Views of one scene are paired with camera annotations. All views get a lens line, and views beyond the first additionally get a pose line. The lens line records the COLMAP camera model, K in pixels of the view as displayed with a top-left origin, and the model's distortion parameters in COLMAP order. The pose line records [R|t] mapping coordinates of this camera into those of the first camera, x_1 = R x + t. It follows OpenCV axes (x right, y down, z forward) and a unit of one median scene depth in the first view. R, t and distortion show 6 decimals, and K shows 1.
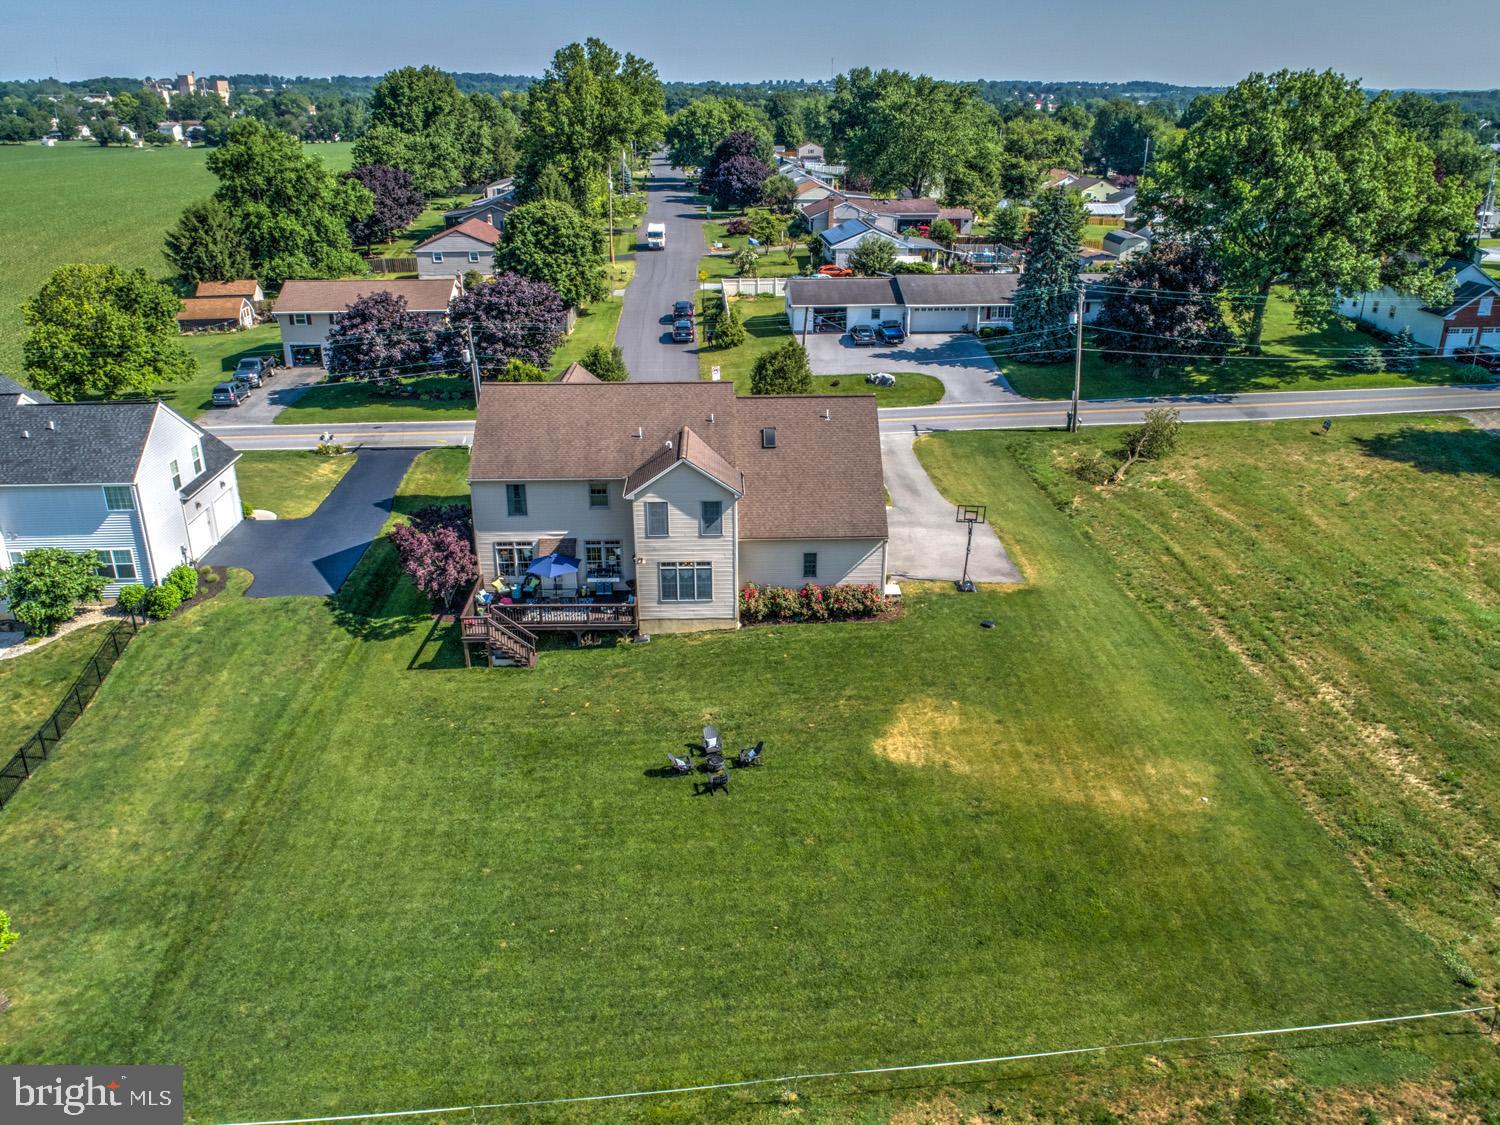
lens RADIAL K [[1155.5, 0, 747.9], [0, 1155.5, 561.2], [0, 0, 1]] dist [-0.015638, 0.001039]
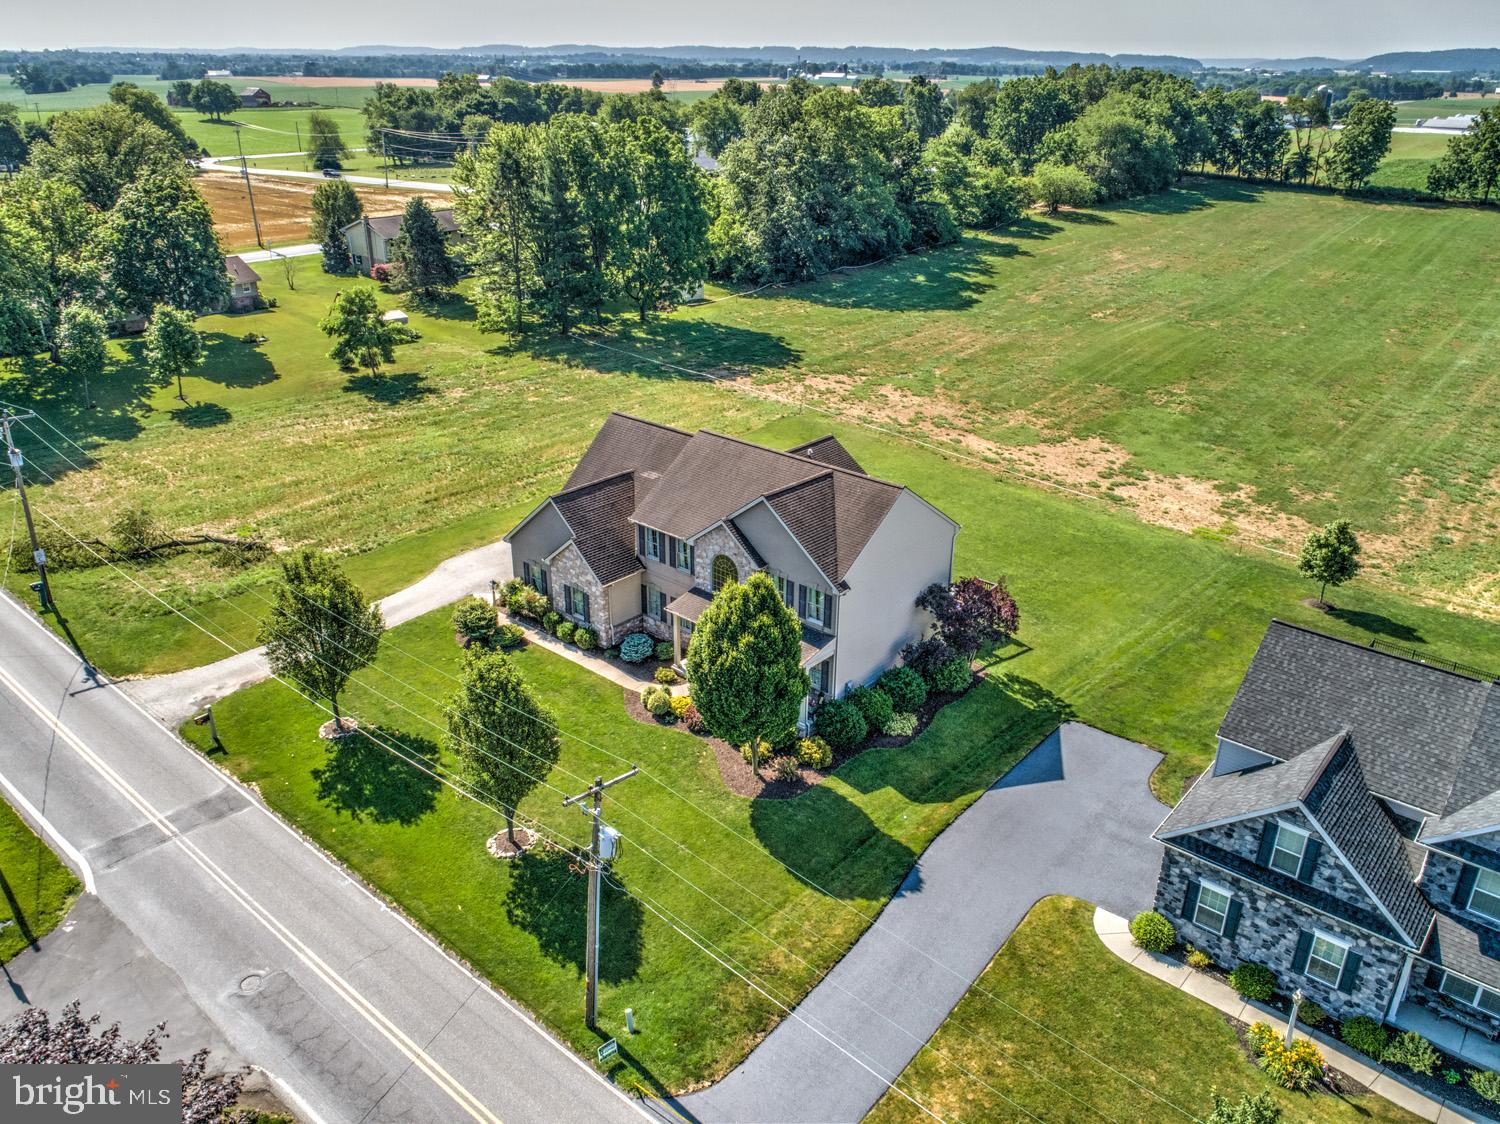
lens RADIAL K [[1134.5, 0, 752.3], [0, 1134.5, 565.5], [0, 0, 1]] dist [-0.020217, 0.009533]
pose [[-0.730146, -0.286933, 0.620126, -0.732375], [0.246070, 0.736247, 0.630389, -0.718127], [-0.637445, 0.612870, -0.466963, 1.582908]]
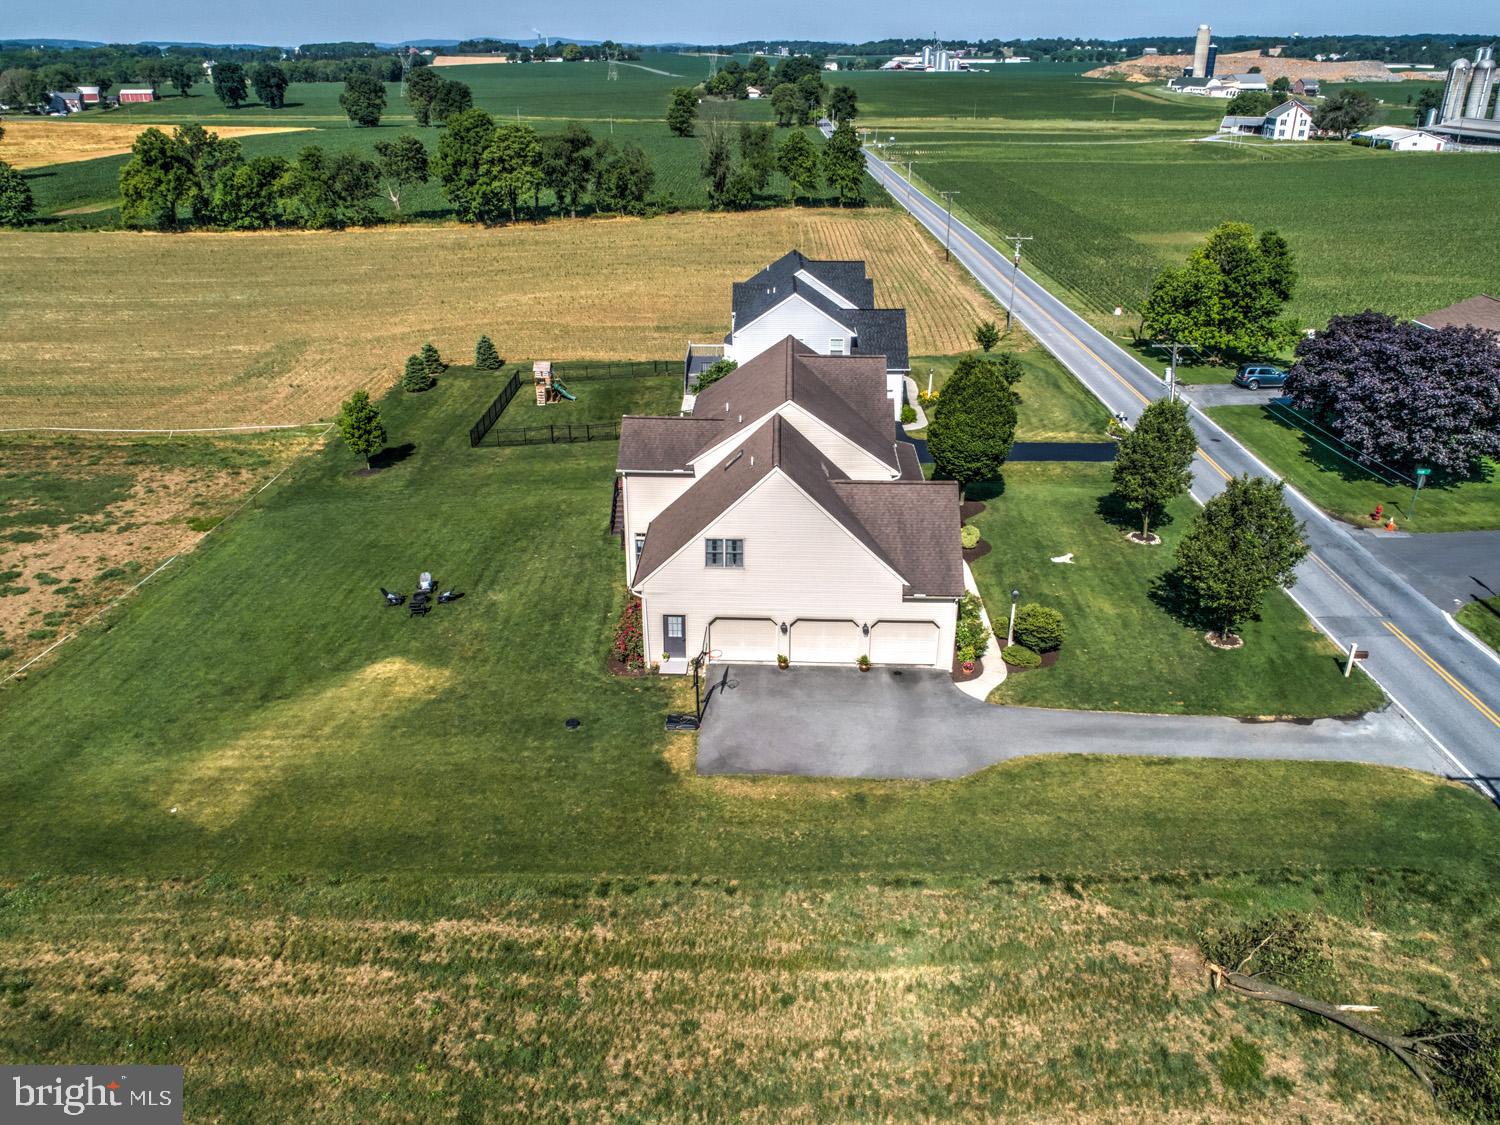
lens RADIAL K [[1134.5, 0, 752.3], [0, 1134.5, 566.0], [0, 0, 1]] dist [-0.020217, 0.009533]
pose [[-0.064977, 0.415909, -0.907082, 0.877351], [-0.377167, 0.831337, 0.408196, -0.414802], [0.923863, 0.368645, 0.102850, 0.975057]]
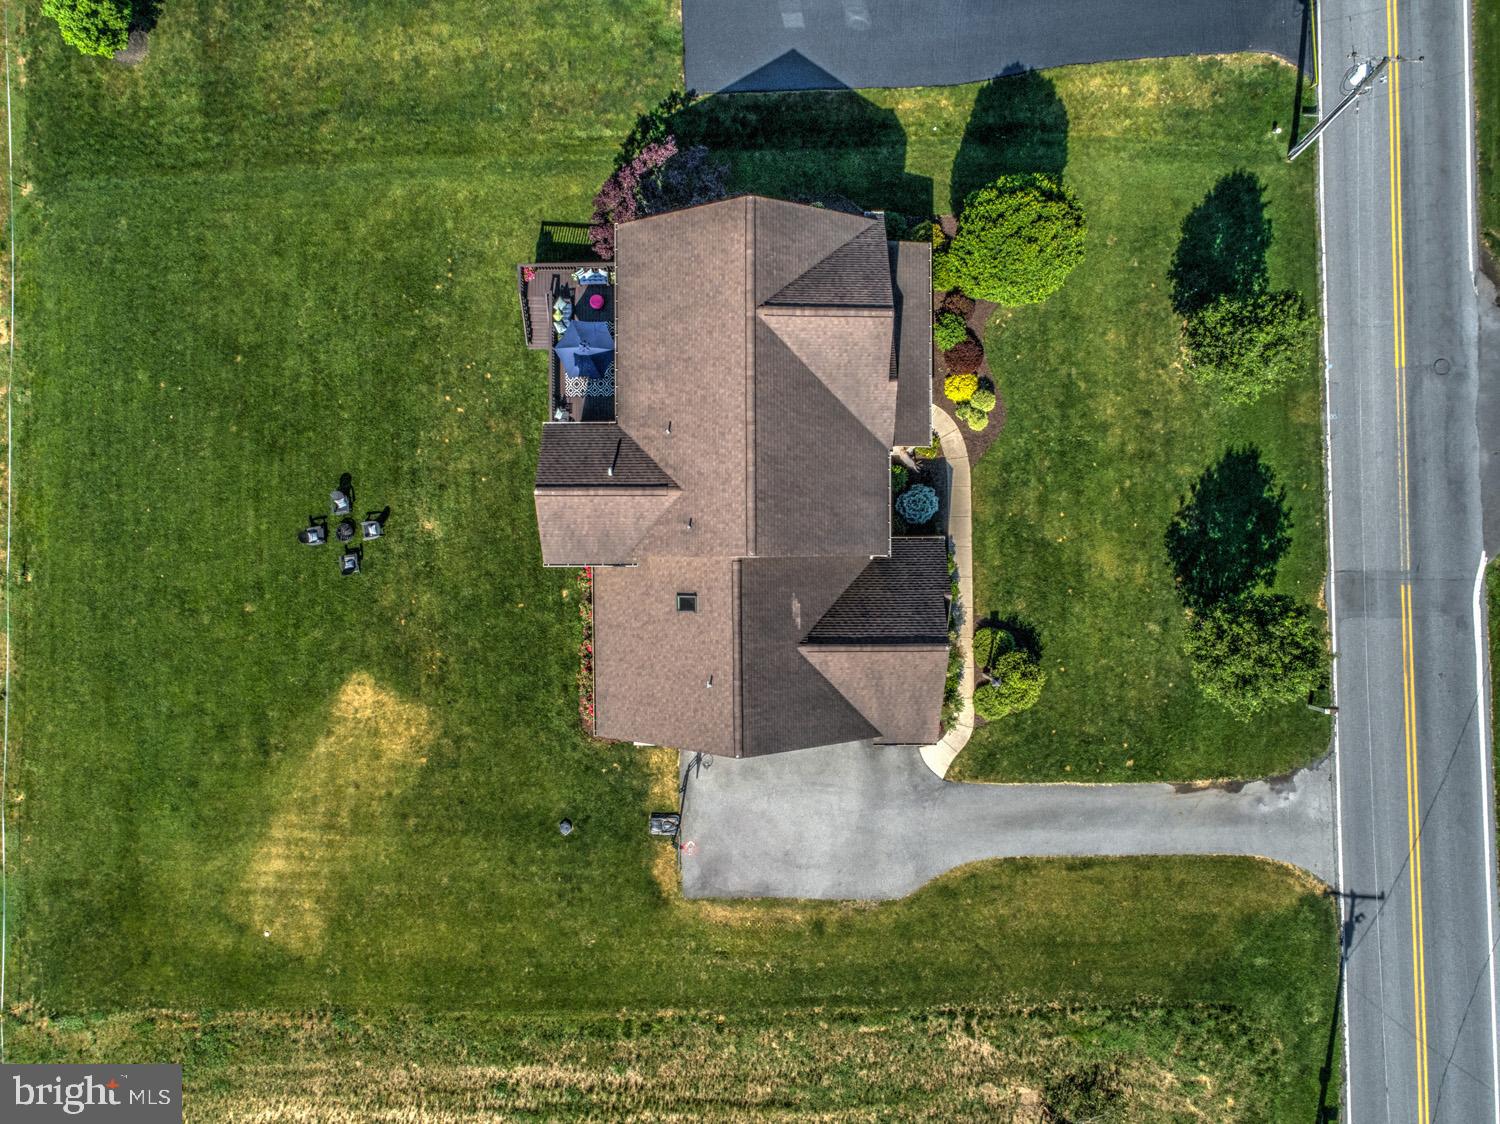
lens RADIAL K [[1110.8, 0, 751.1], [0, 1110.8, 579.1], [0, 0, 1]] dist [-0.016963, 0.007573]
pose [[-0.028744, 0.999572, 0.005398, 0.000095], [-0.359142, -0.015367, 0.933156, -0.810208], [0.932840, 0.024884, 0.359430, 0.798447]]
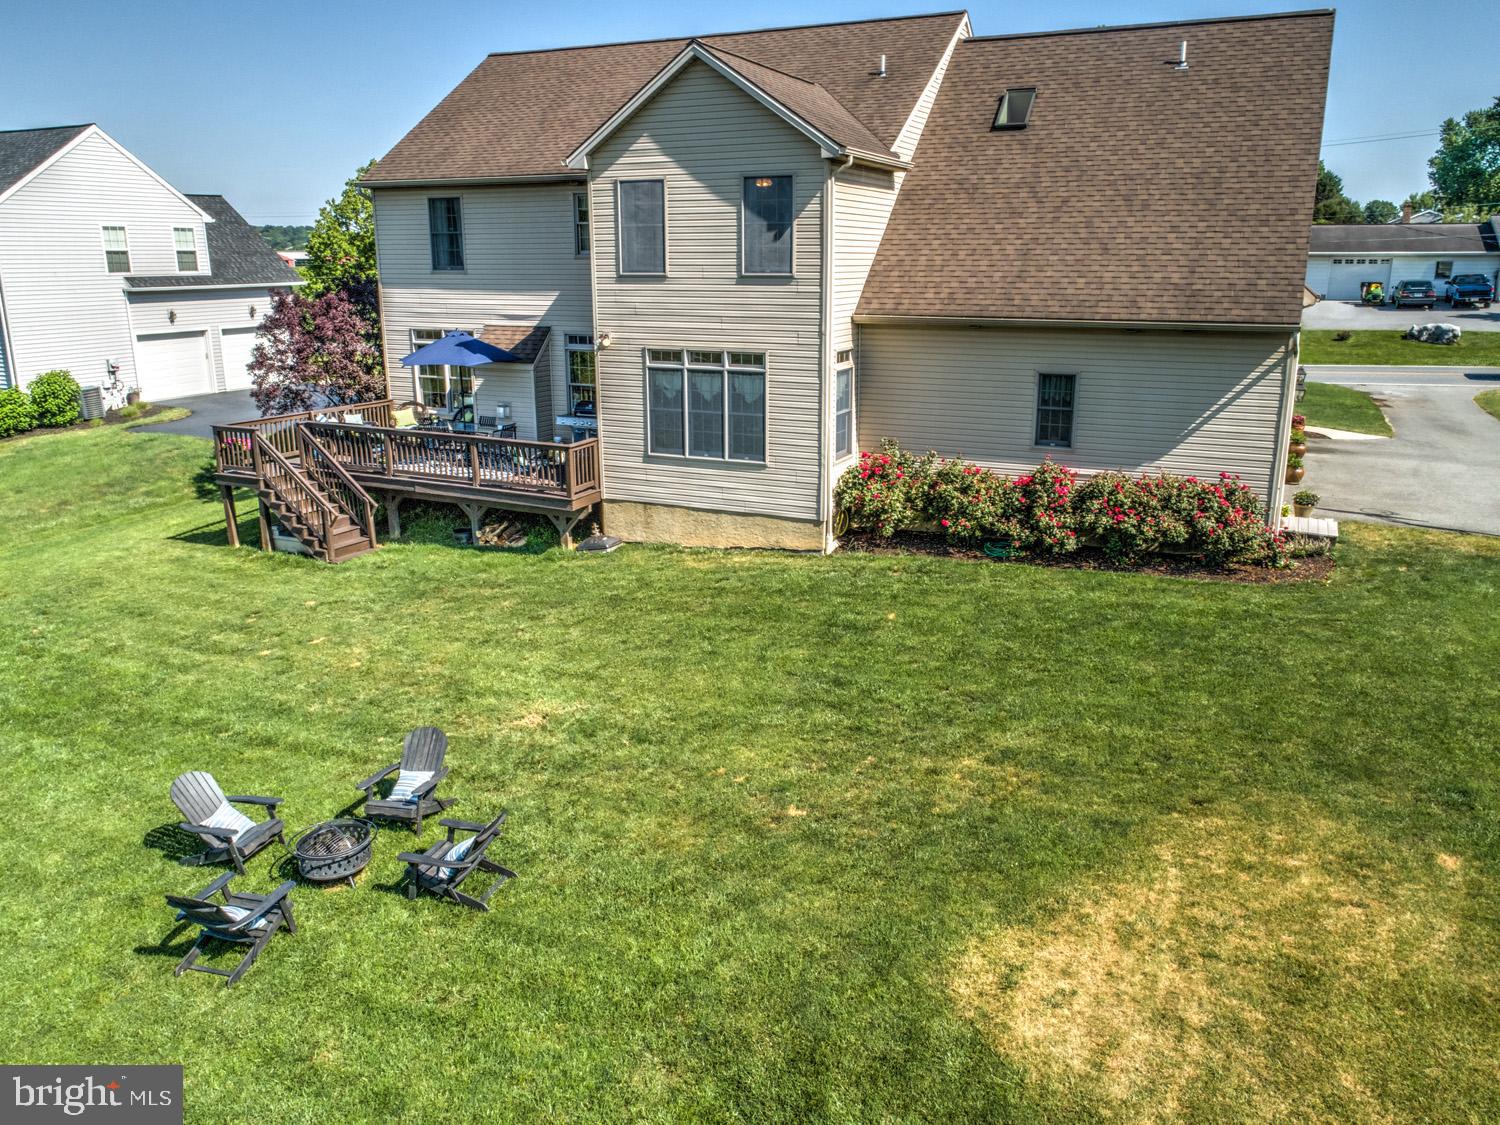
lens RADIAL K [[1135.5, 0, 751.6], [0, 1135.5, 565.0], [0, 0, 1]] dist [-0.019269, 0.008489]
pose [[0.890026, 0.120334, -0.439743, 0.130308], [-0.169703, 0.982670, -0.074571, 0.092797], [0.423149, 0.140996, 0.895022, 0.652483]]
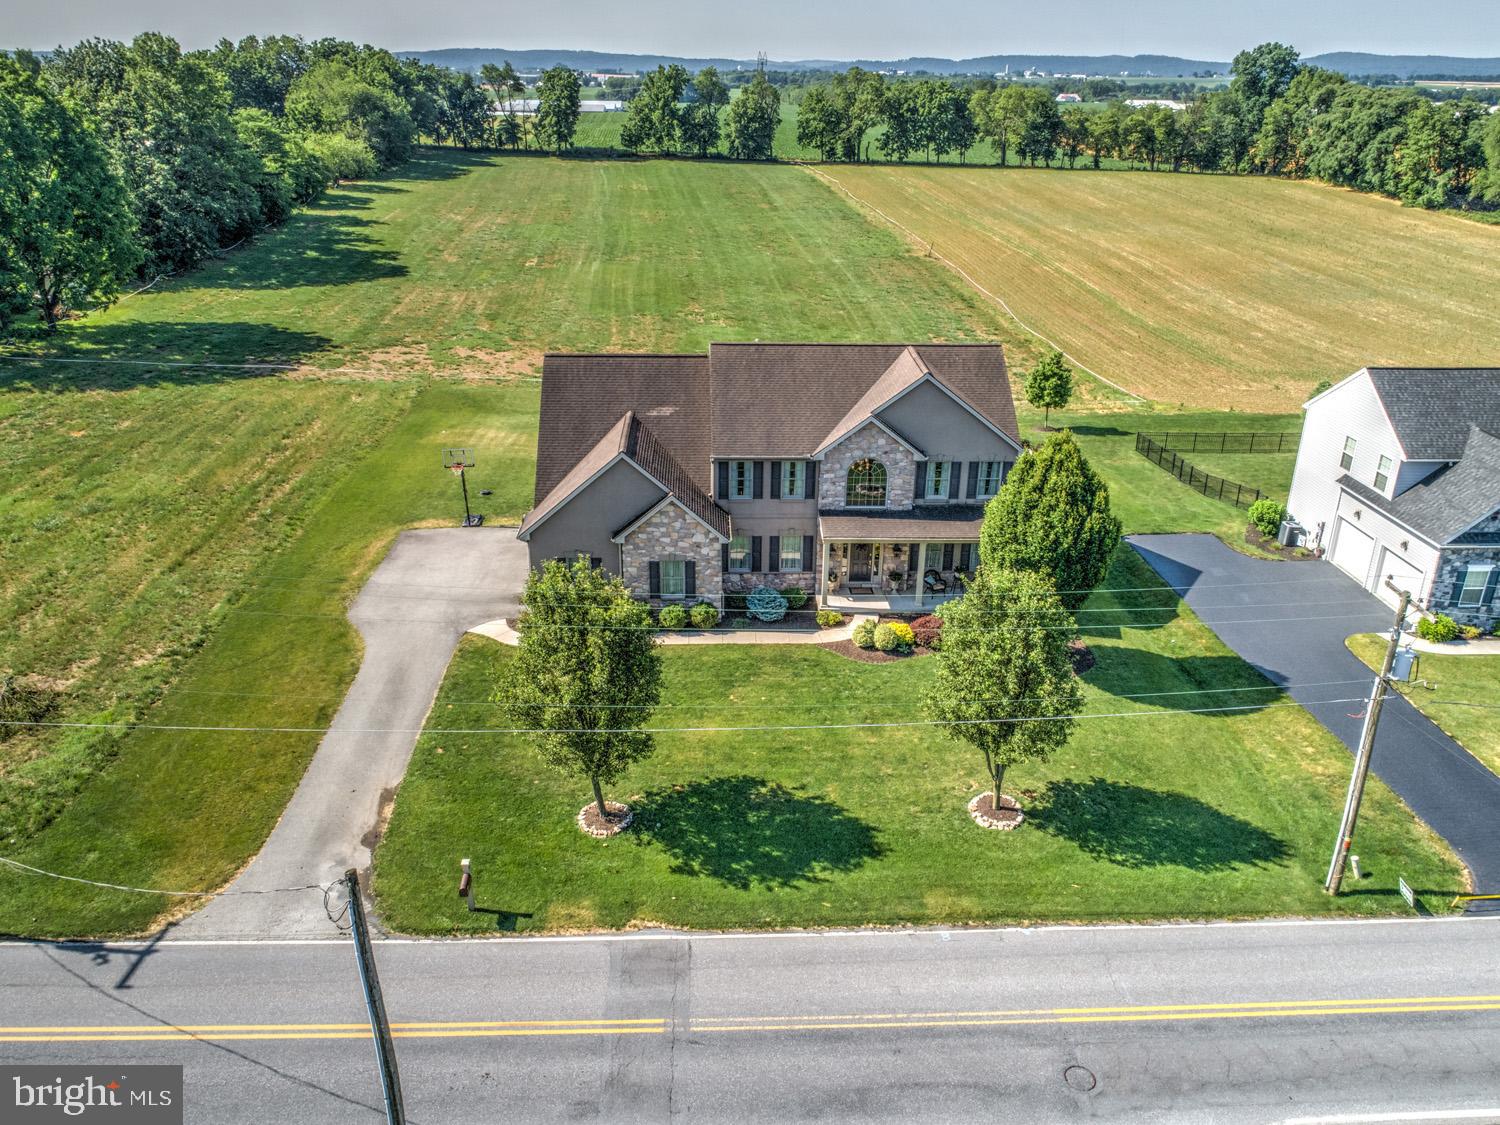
lens RADIAL K [[1142.1, 0, 751.4], [0, 1142.1, 564.1], [0, 0, 1]] dist [-0.019351, 0.008264]
pose [[-0.999900, -0.007424, -0.012037, -0.035614], [-0.013784, 0.701824, 0.712217, -0.671294], [0.003161, 0.712311, -0.701857, 1.787769]]
